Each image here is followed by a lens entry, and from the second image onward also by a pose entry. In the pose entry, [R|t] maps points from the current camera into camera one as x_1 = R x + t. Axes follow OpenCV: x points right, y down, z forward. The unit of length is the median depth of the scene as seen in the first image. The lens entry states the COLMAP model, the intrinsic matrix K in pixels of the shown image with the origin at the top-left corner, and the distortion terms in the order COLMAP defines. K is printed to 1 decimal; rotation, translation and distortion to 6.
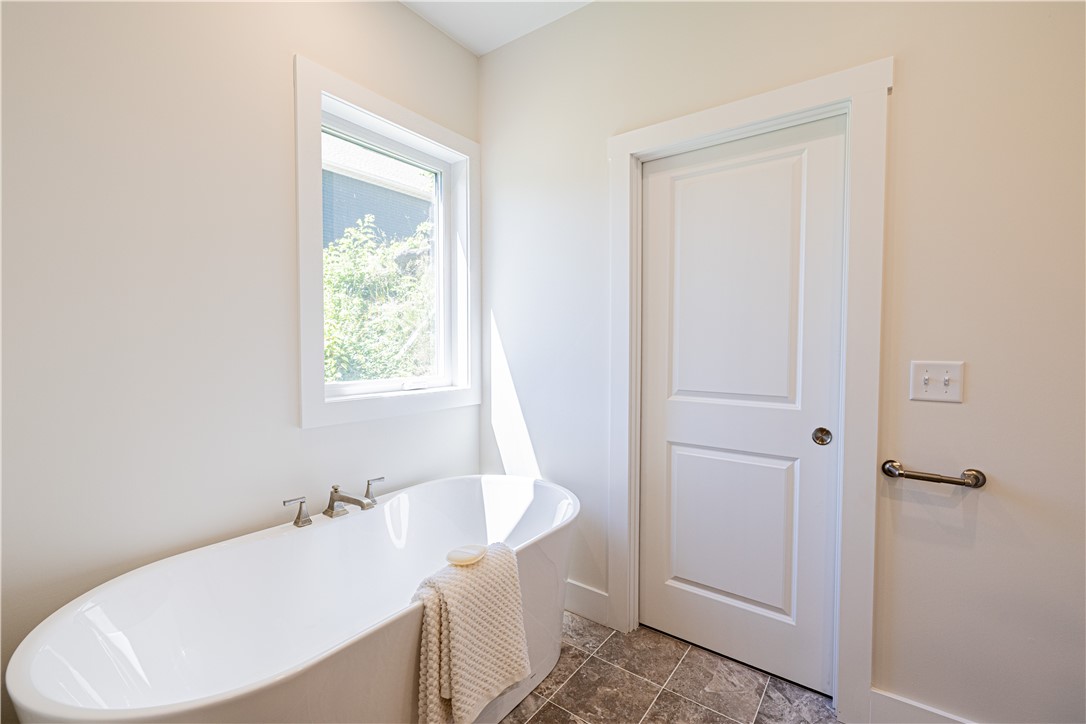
lens RADIAL K [[470.8, 0, 543.0], [0, 470.8, 362.0], [0, 0, 1]] dist [-0.000090, -0.000434]
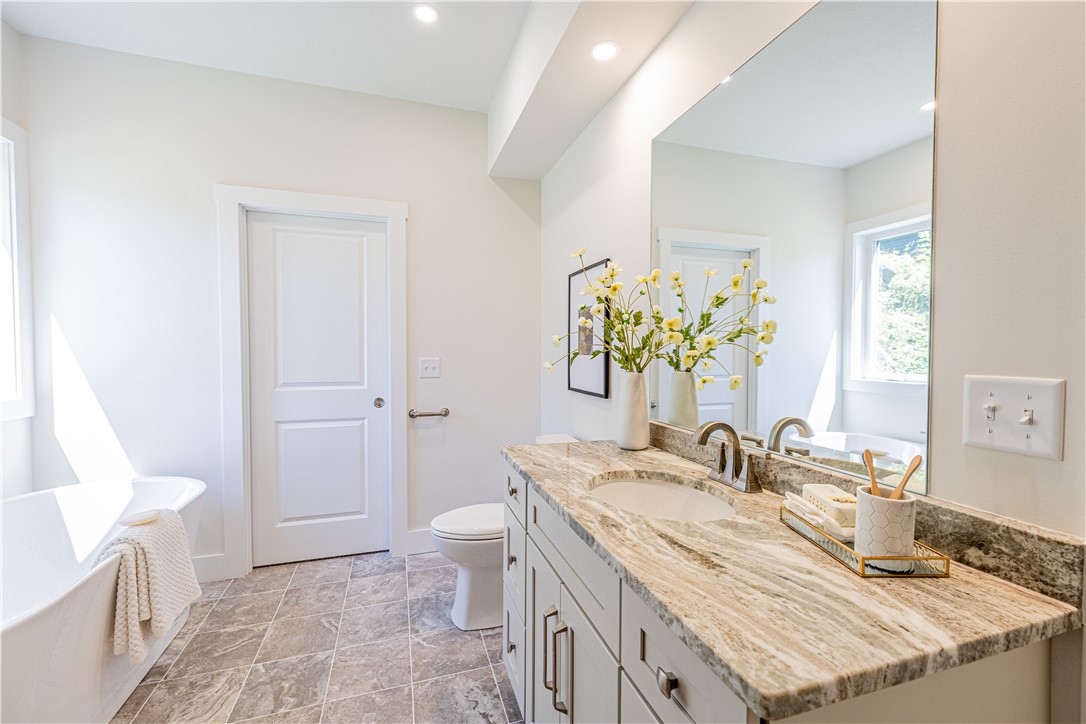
lens RADIAL K [[470.8, 0, 543.0], [0, 470.8, 362.0], [0, 0, 1]] dist [-0.000090, -0.000434]
pose [[0.594369, -0.025527, 0.803787, -0.409501], [0.028282, 0.999541, 0.010831, 0.004821], [-0.803695, 0.016295, 0.594818, -0.486746]]
